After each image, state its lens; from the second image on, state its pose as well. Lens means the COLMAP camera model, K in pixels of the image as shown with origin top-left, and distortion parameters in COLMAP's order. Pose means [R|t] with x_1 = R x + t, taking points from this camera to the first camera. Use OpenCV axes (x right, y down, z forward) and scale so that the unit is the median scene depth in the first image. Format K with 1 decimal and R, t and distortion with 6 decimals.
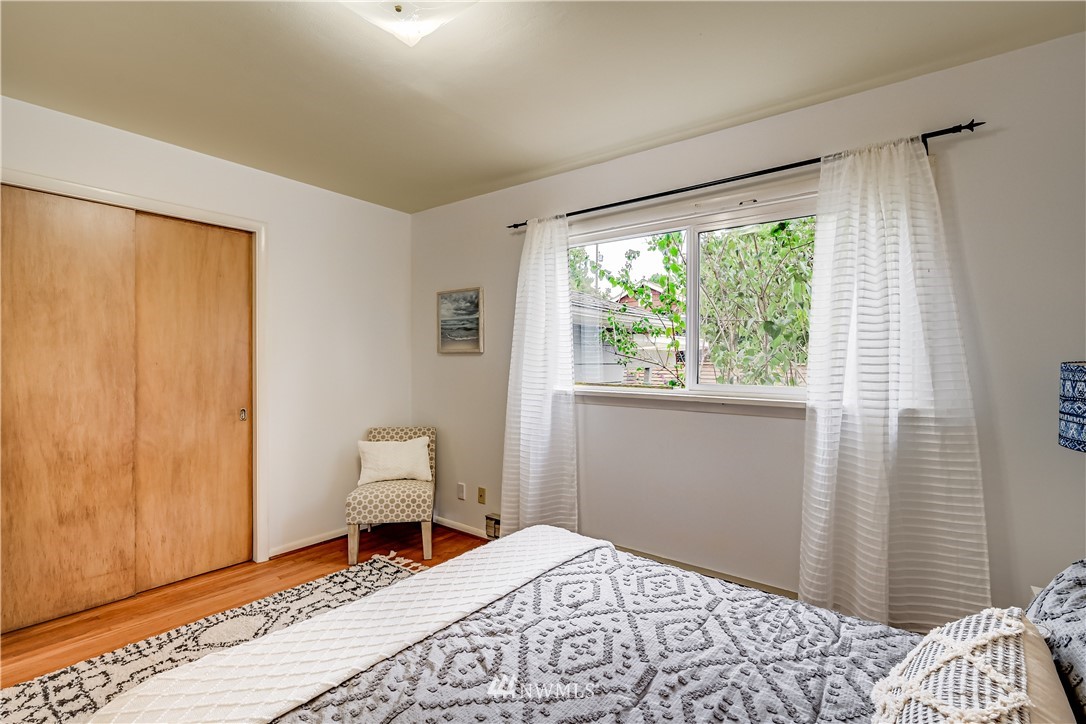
lens RADIAL K [[492.6, 0, 537.4], [0, 492.6, 362.2], [0, 0, 1]] dist [0.000052, -0.000113]
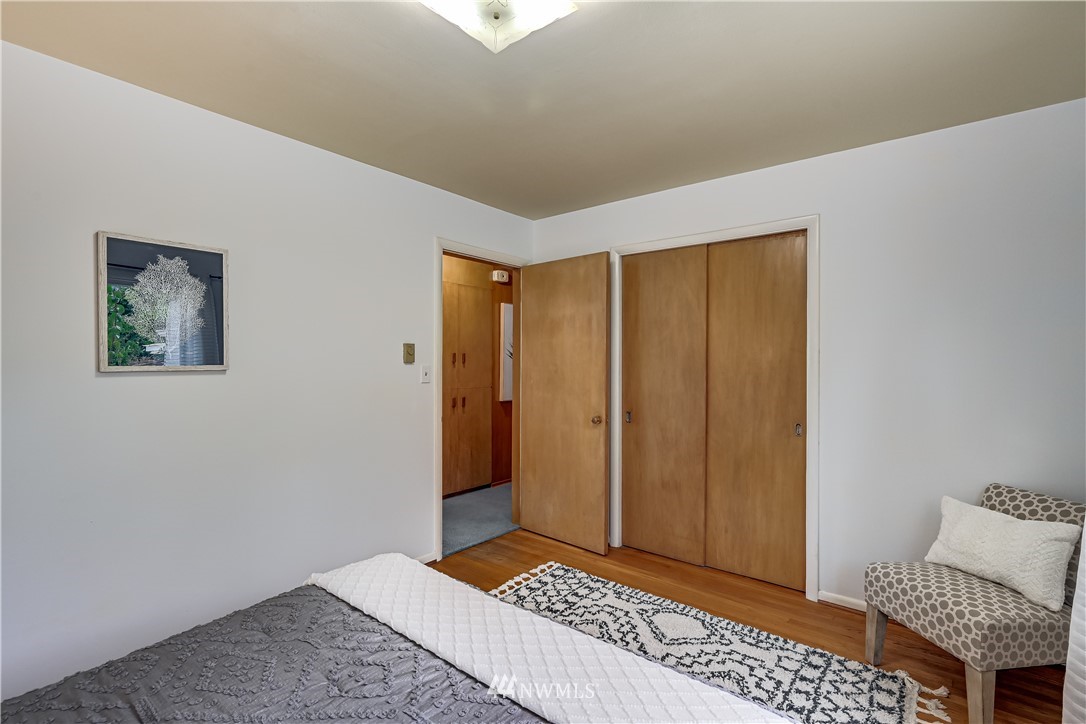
lens RADIAL K [[492.6, 0, 537.7], [0, 492.6, 362.0], [0, 0, 1]] dist [0.000052, -0.000113]
pose [[-0.005418, -0.008182, -0.999952, 0.367631], [-0.010765, 0.999909, -0.008123, -0.008295], [0.999927, 0.010721, -0.005505, 0.577334]]
